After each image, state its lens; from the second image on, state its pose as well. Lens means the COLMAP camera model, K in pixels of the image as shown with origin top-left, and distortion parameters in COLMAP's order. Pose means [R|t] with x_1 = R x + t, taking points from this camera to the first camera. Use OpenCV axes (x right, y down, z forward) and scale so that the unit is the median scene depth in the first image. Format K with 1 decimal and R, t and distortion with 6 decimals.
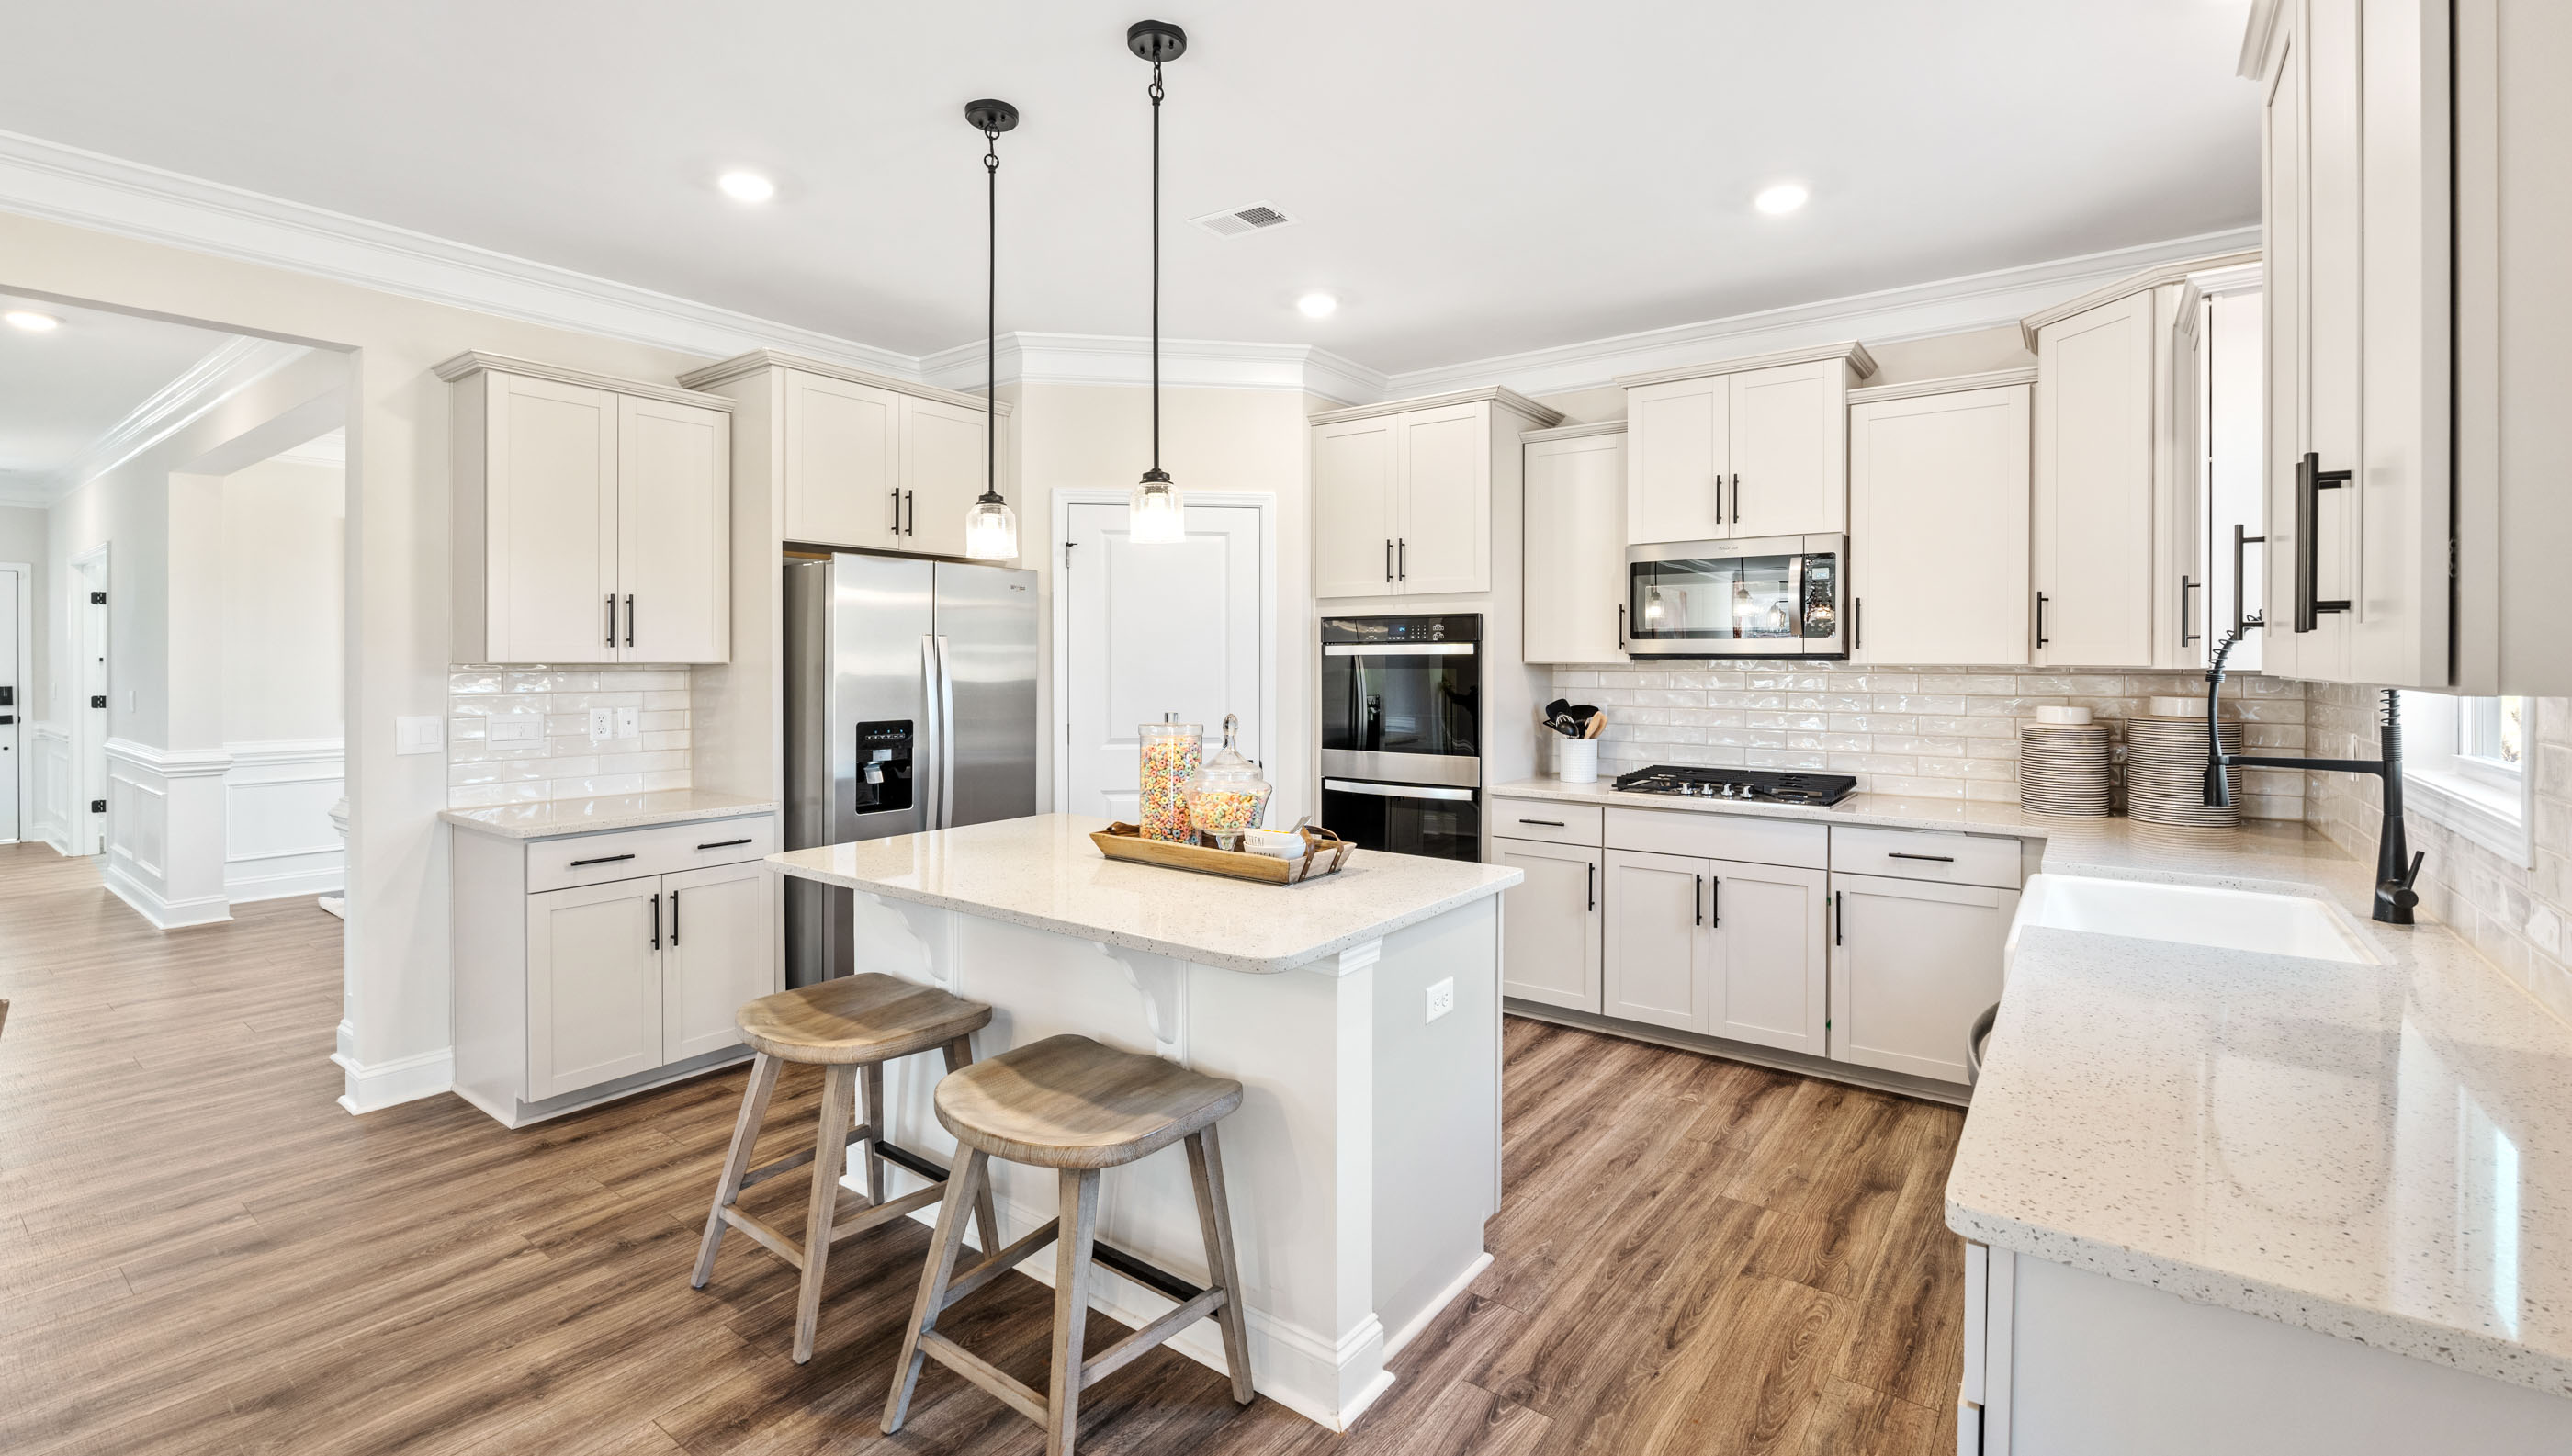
lens RADIAL K [[1111.0, 0, 1280.6], [0, 1111.0, 657.6], [0, 0, 1]] dist [-0.006879, -0.000189]
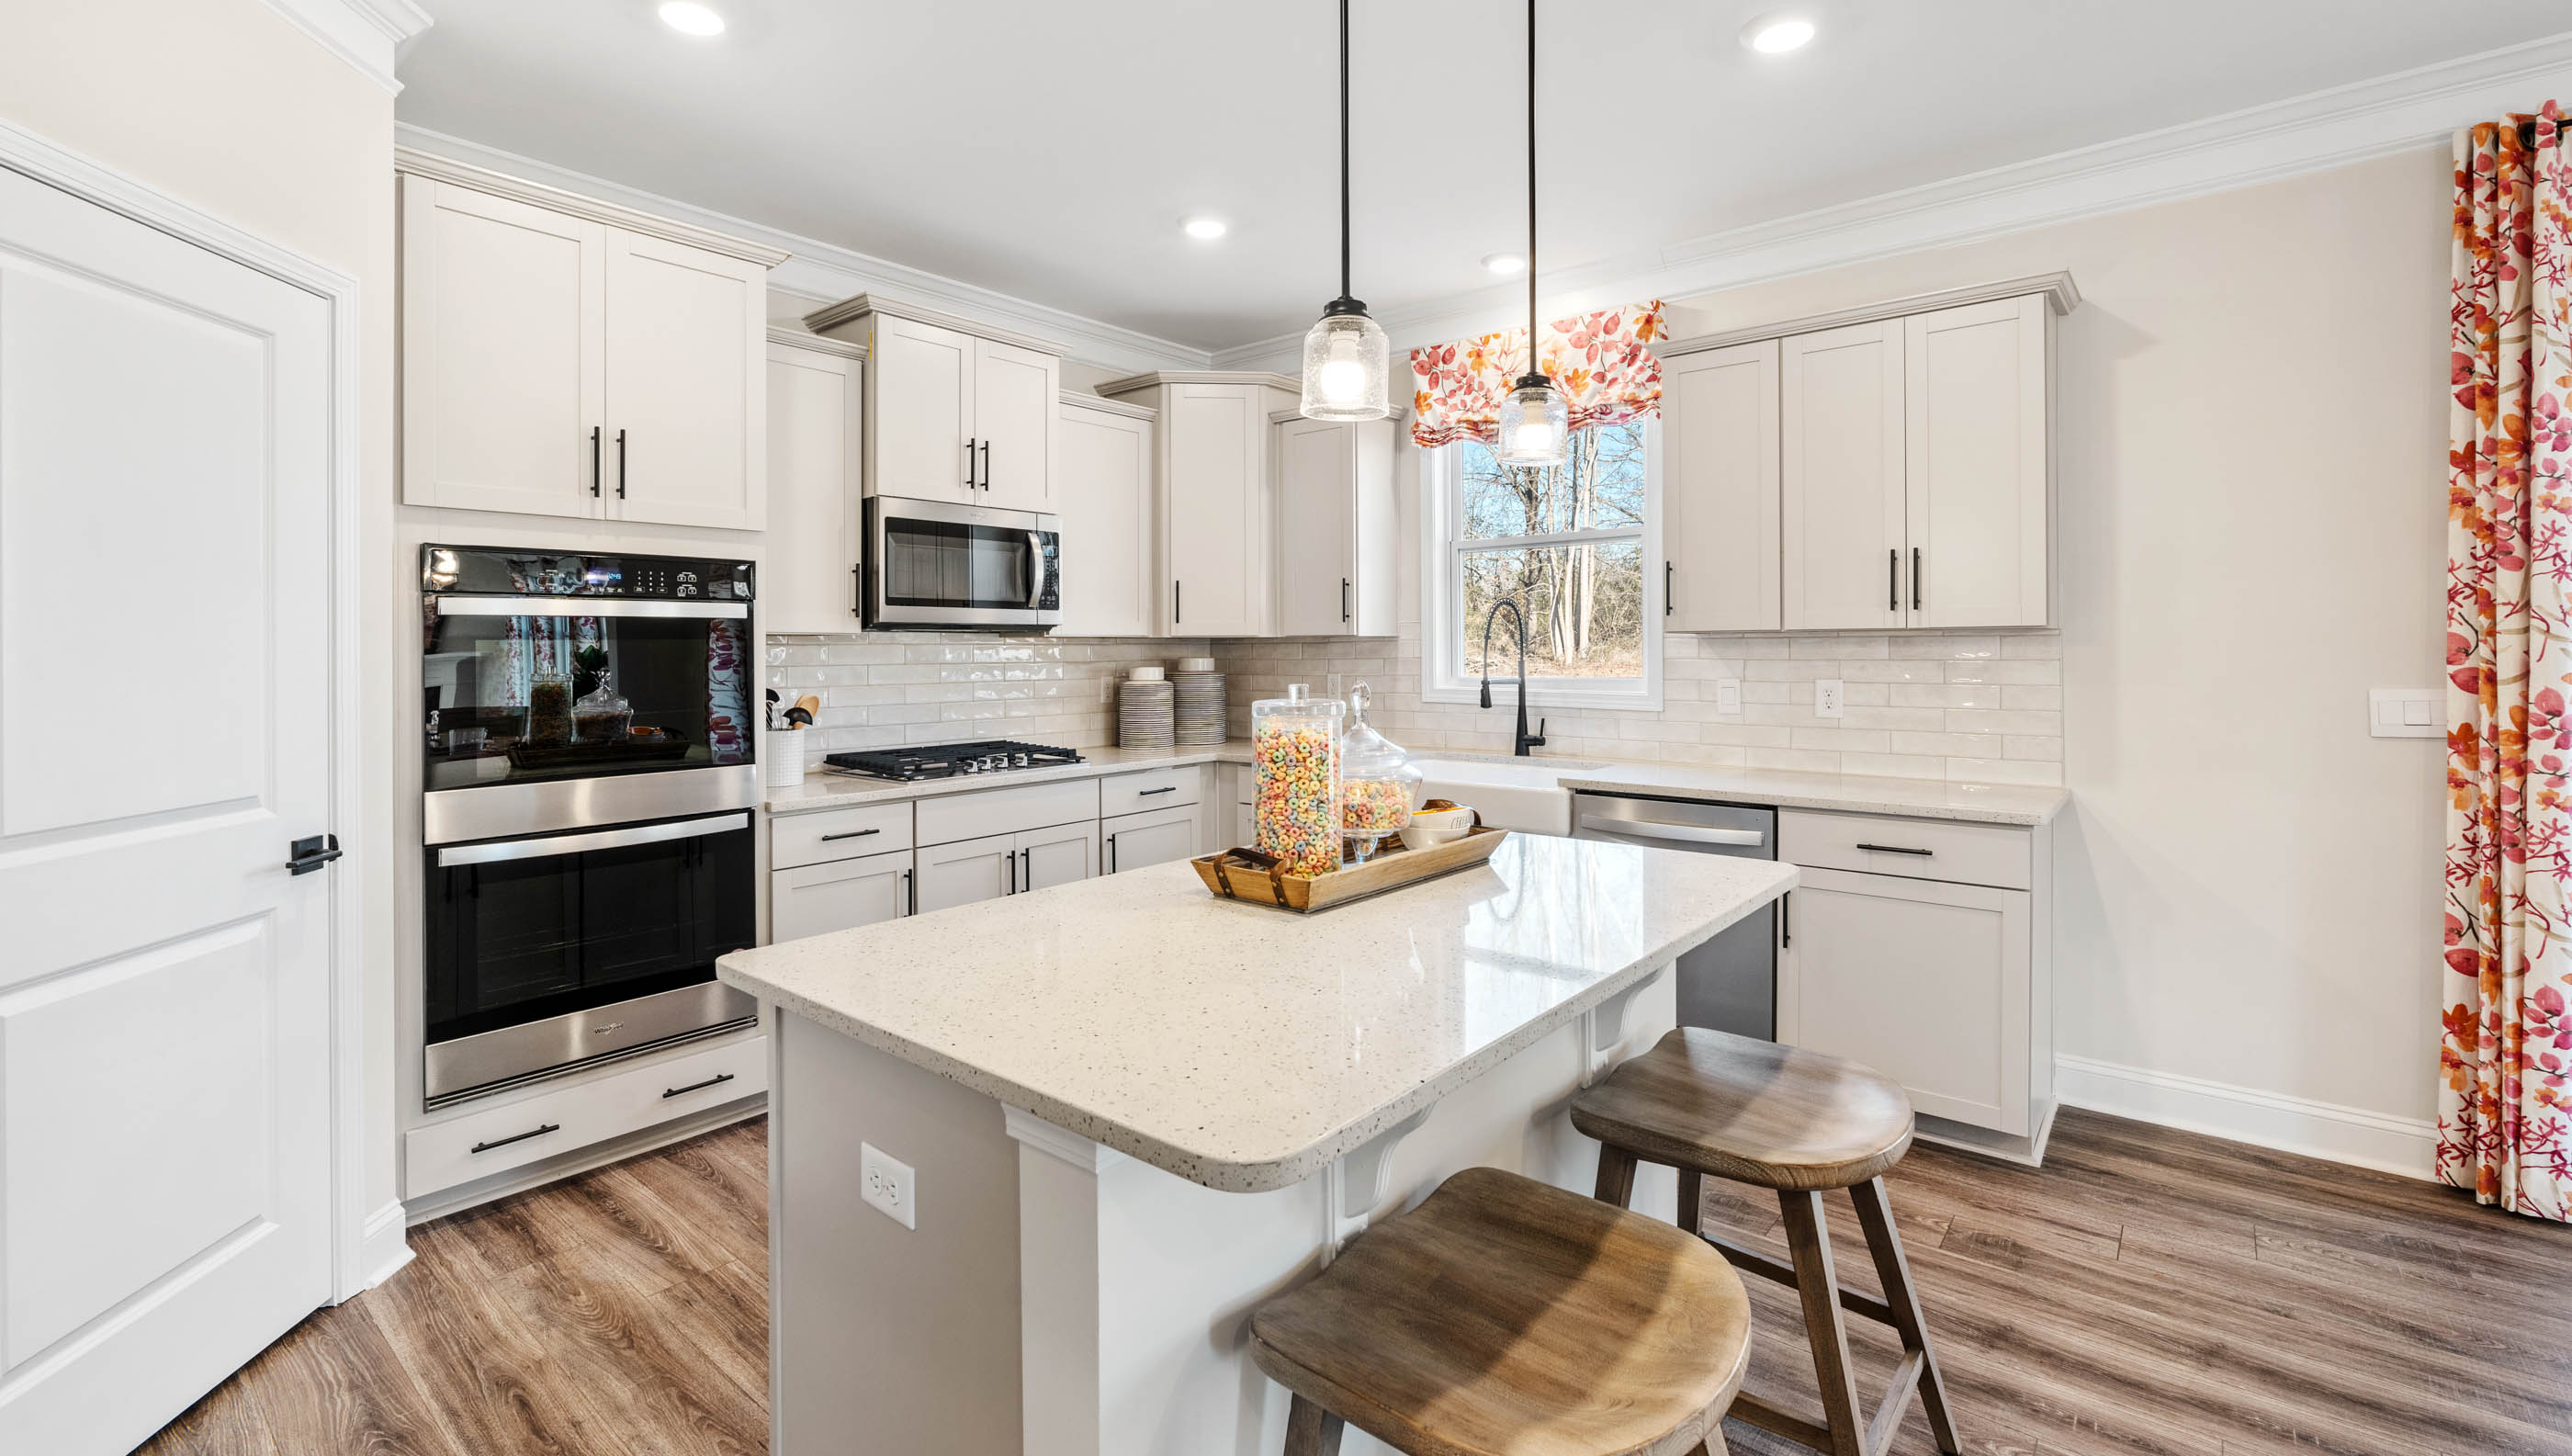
lens RADIAL K [[1111.0, 0, 1289.3], [0, 1111.0, 652.0], [0, 0, 1]] dist [-0.006879, -0.000189]
pose [[0.060319, -0.005372, 0.998165, -0.558527], [0.005240, 0.999973, 0.005065, 0.017915], [-0.998165, 0.004925, 0.060345, 0.679380]]
